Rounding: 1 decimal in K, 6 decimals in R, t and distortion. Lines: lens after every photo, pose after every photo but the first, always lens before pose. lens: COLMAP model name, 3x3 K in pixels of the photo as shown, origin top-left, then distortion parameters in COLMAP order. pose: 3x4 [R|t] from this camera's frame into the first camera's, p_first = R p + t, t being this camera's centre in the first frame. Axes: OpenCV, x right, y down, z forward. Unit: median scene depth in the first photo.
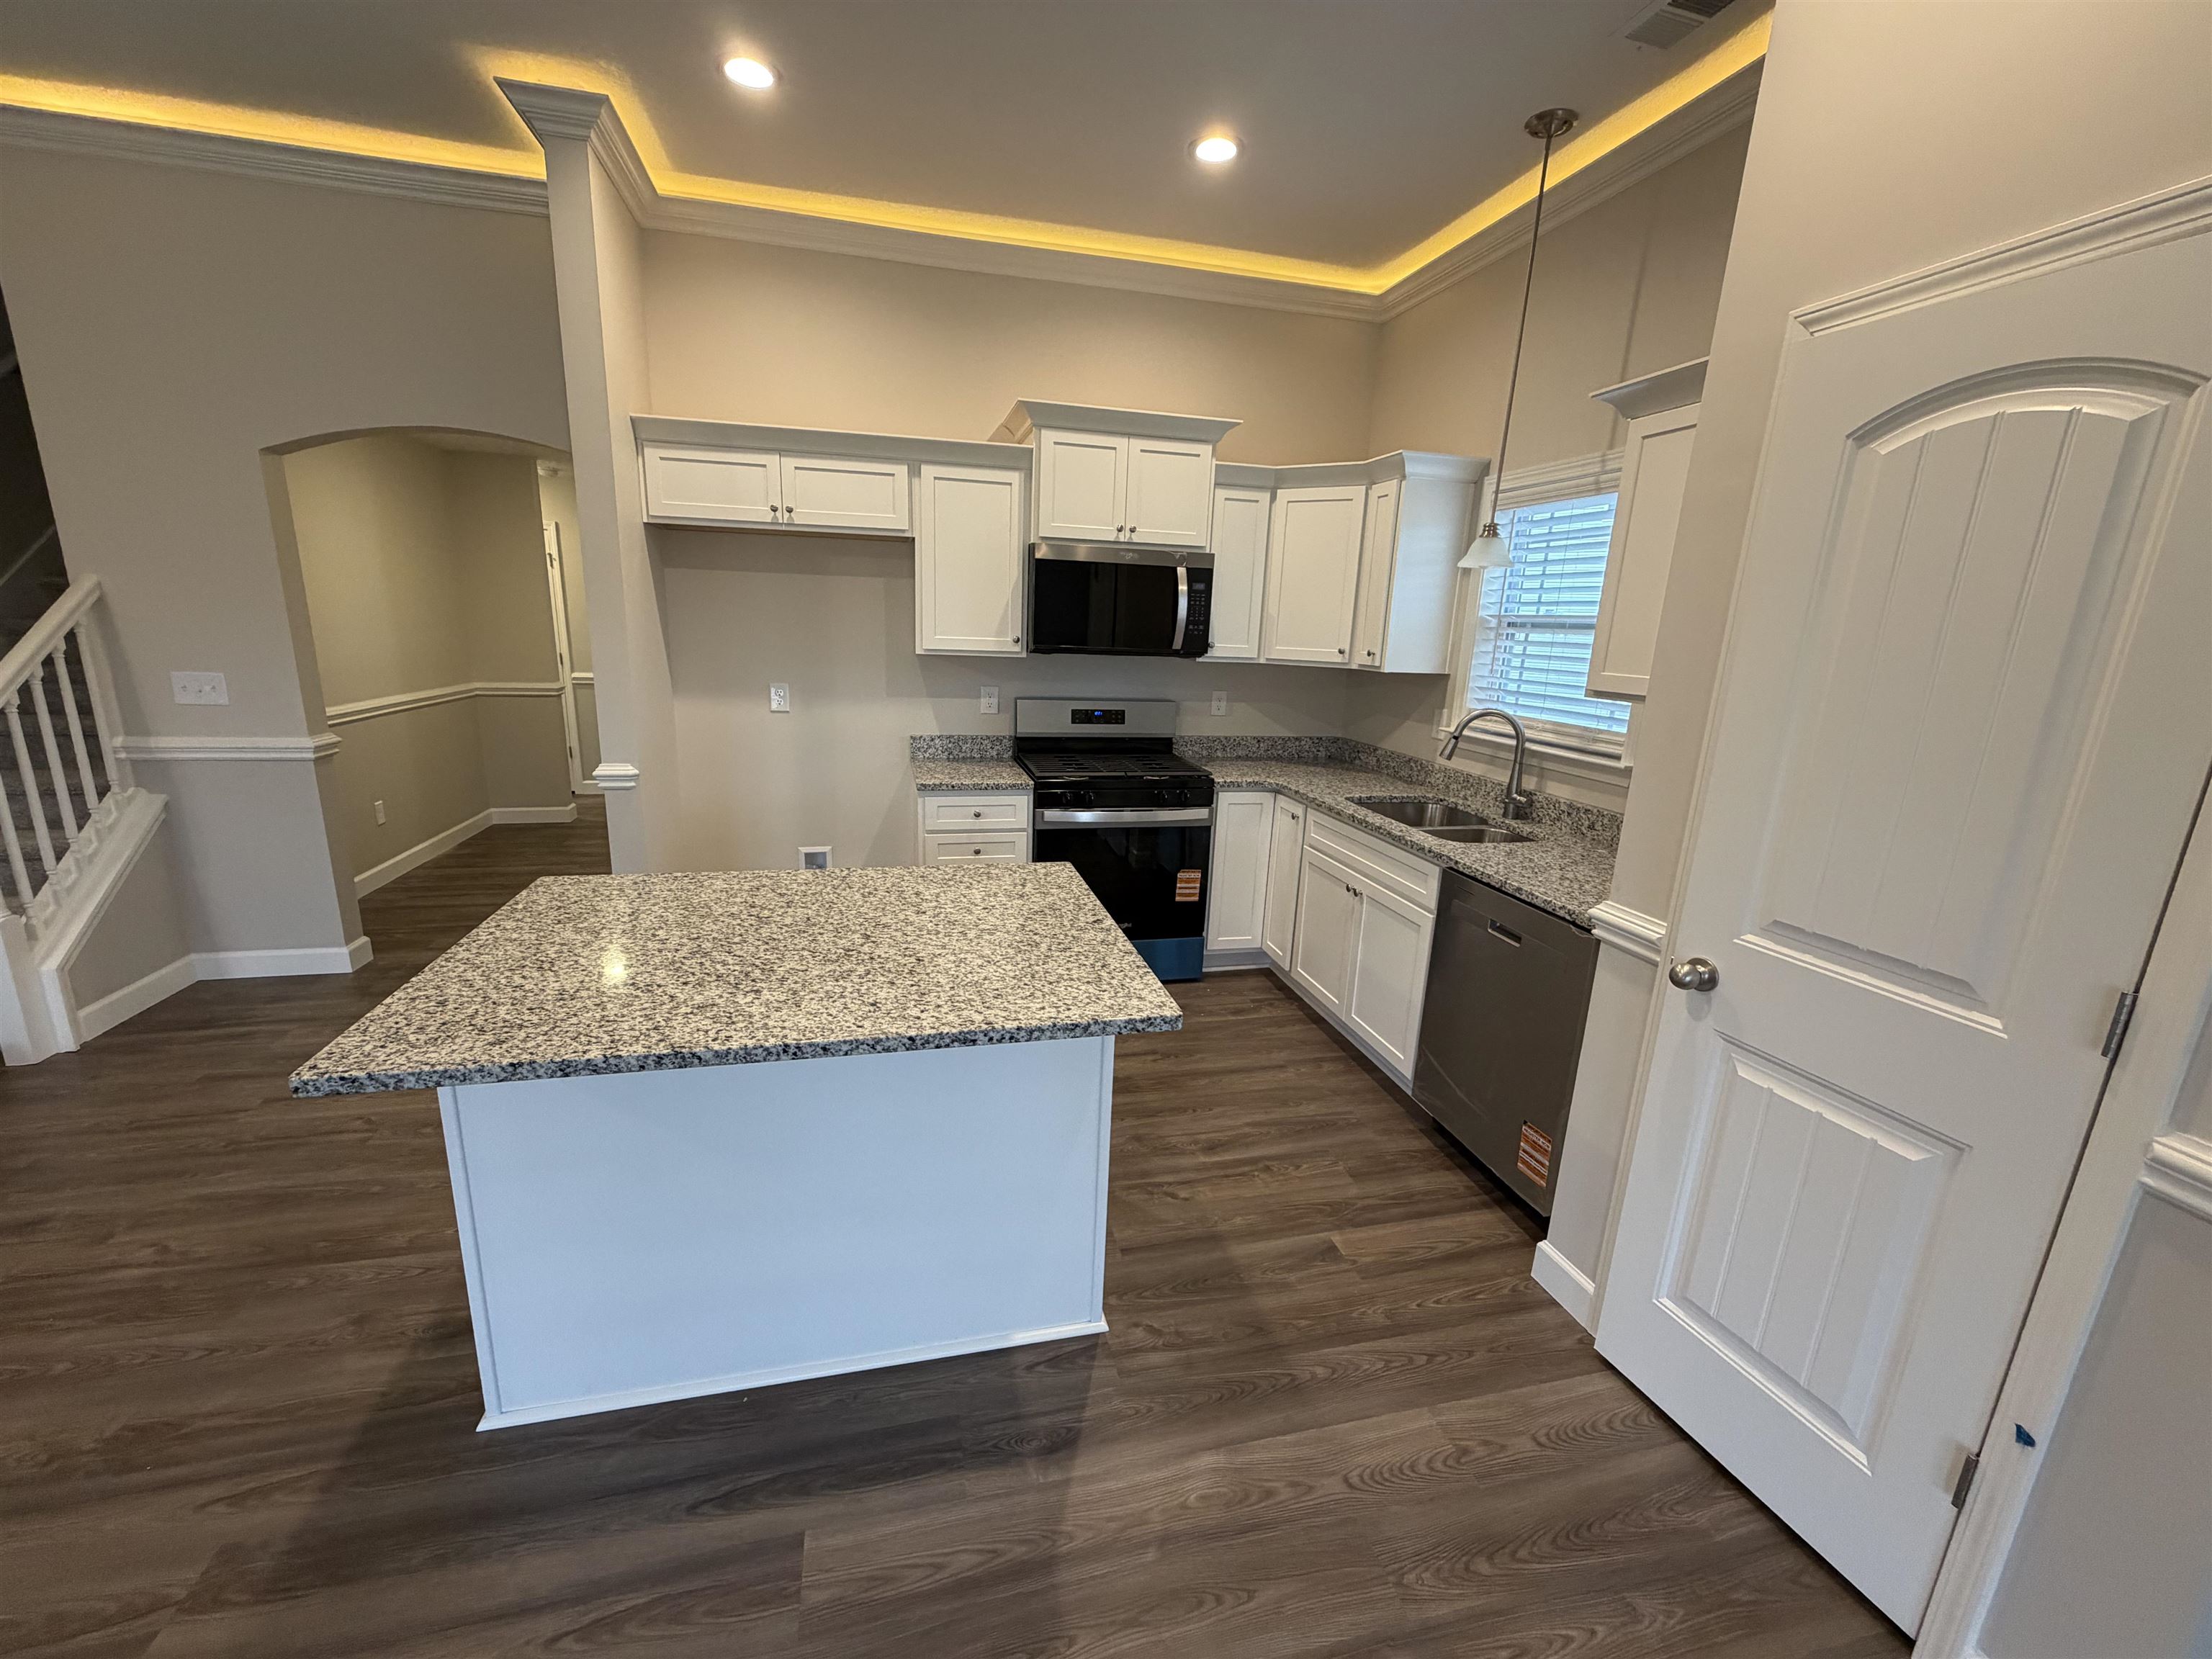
lens RADIAL K [[880.8, 0, 1095.9], [0, 880.8, 831.7], [0, 0, 1]] dist [-0.001137, -0.000059]
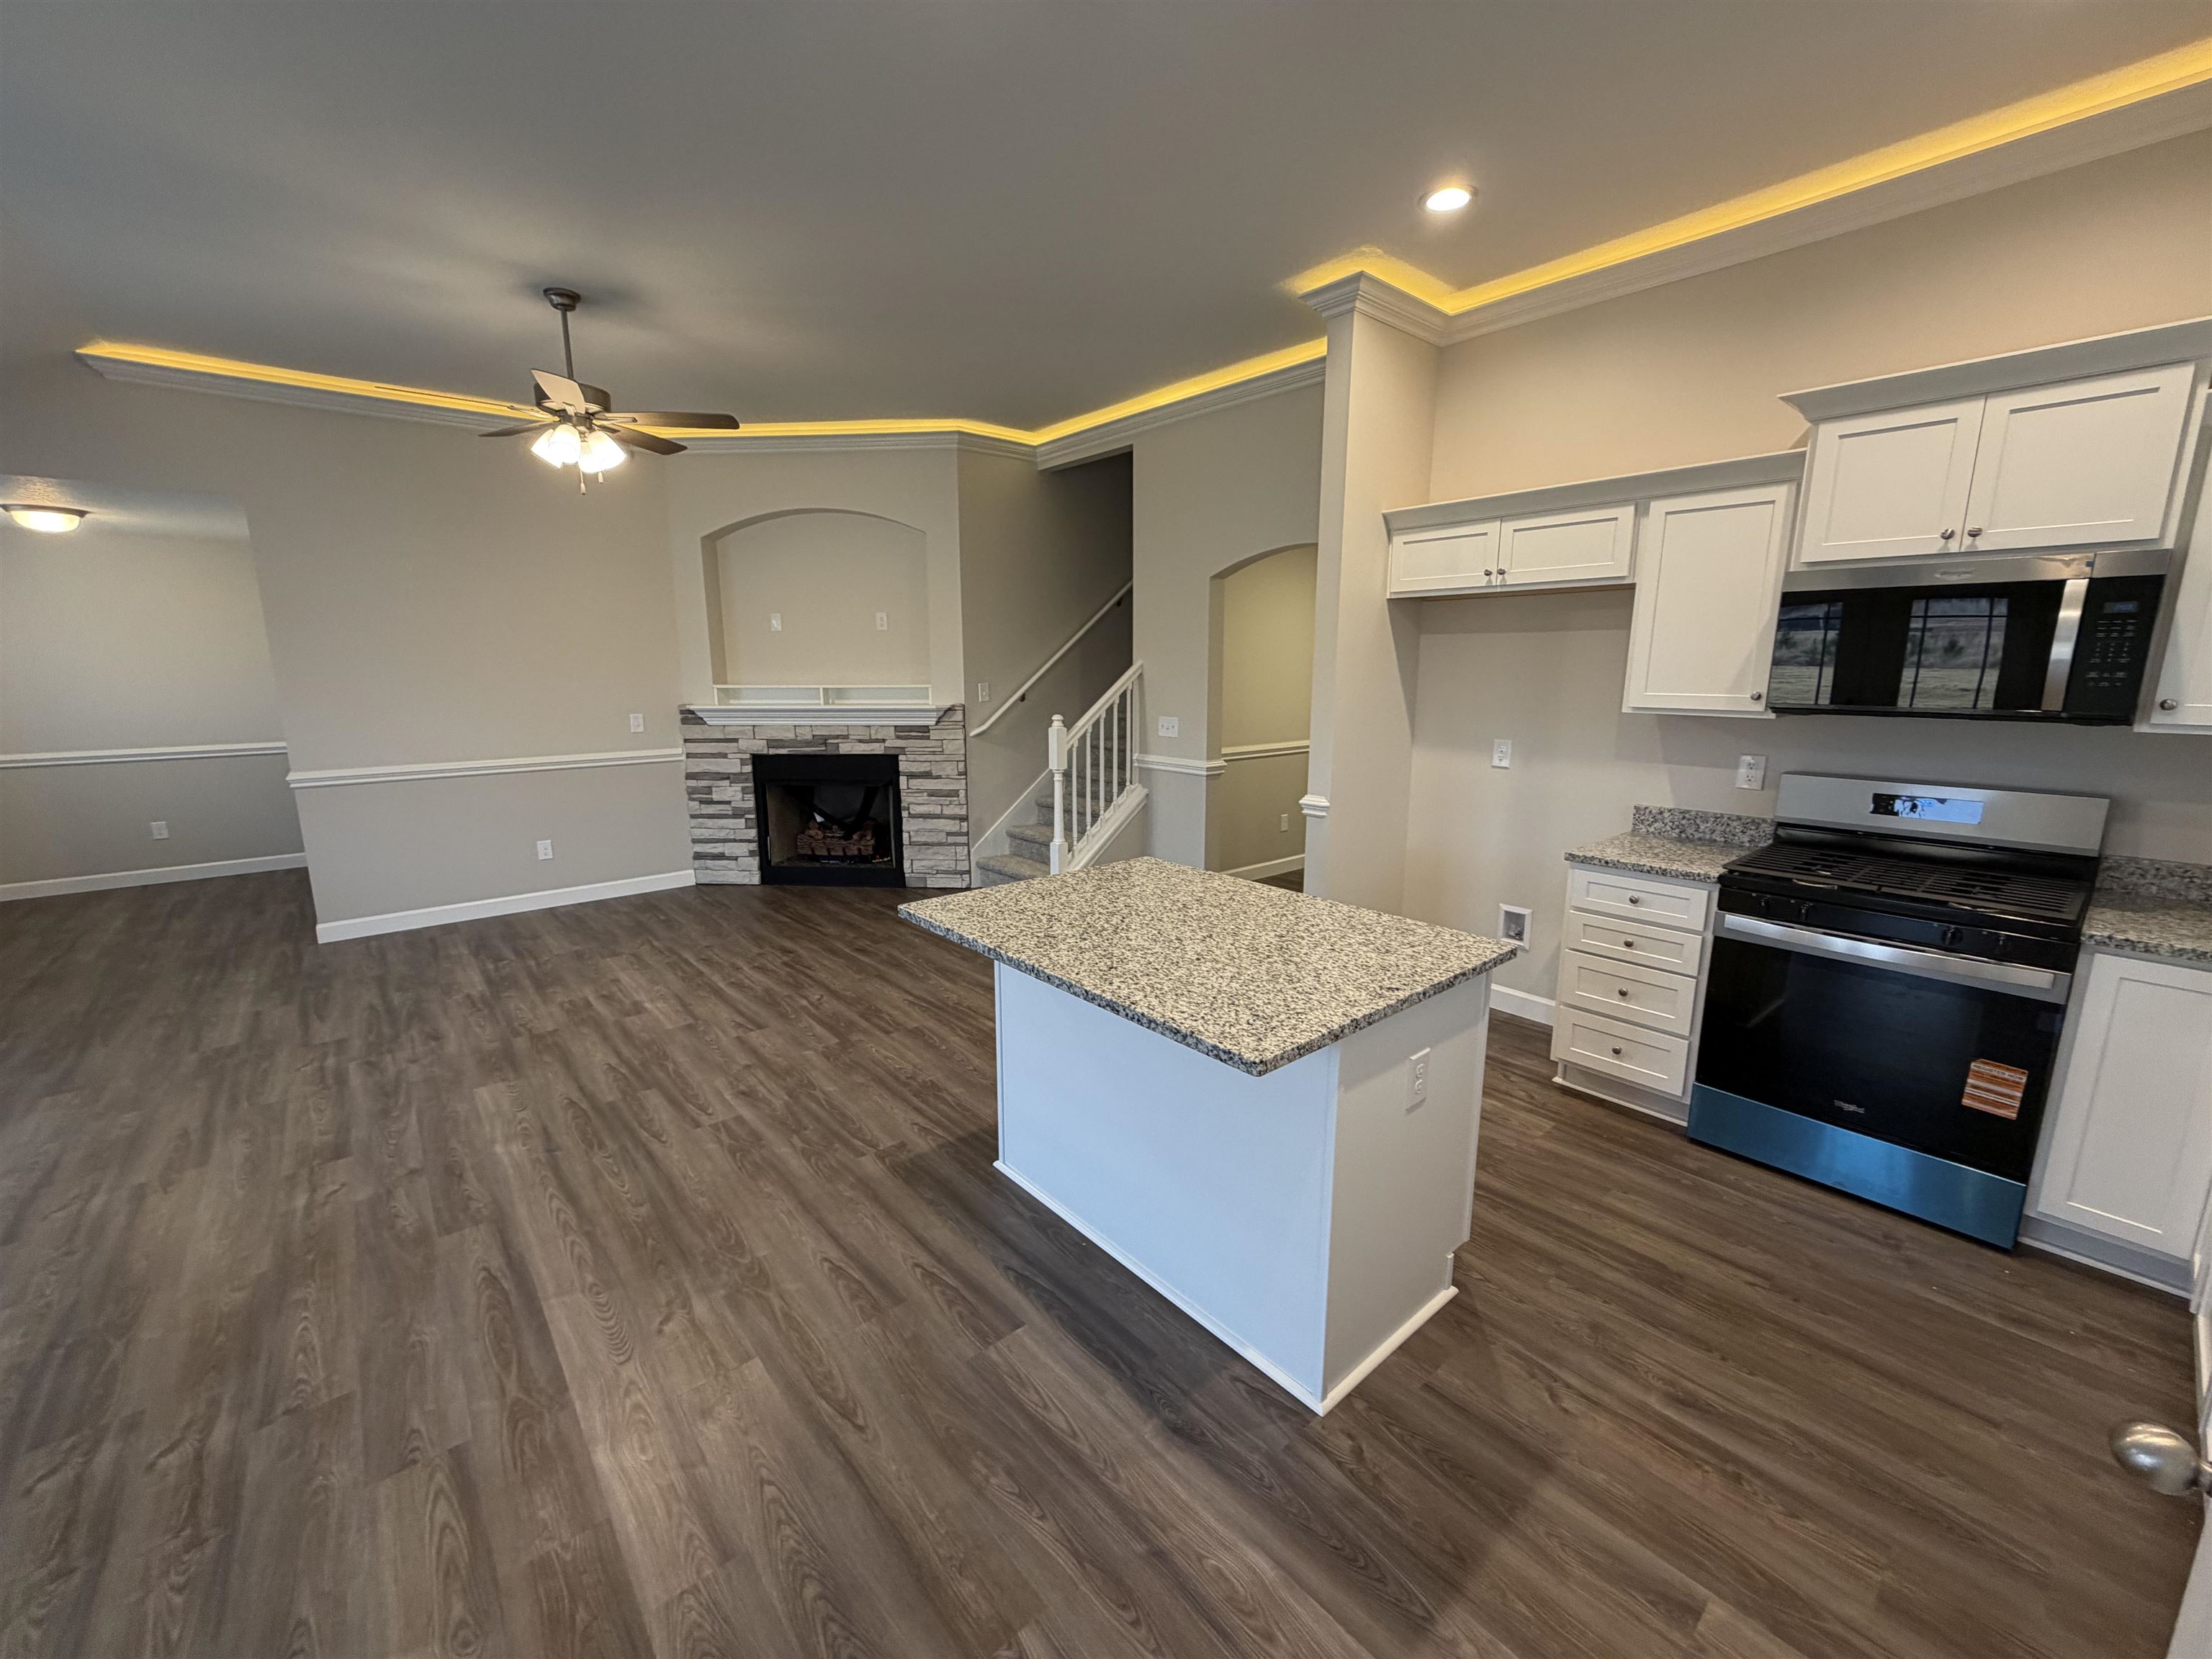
lens RADIAL K [[880.8, 0, 1096.0], [0, 880.8, 831.0], [0, 0, 1]] dist [-0.001137, -0.000059]
pose [[0.447723, 0.131800, -0.884405, 0.494616], [-0.191762, 0.980218, 0.049001, -0.035988], [0.873368, 0.147656, 0.464140, 0.194071]]
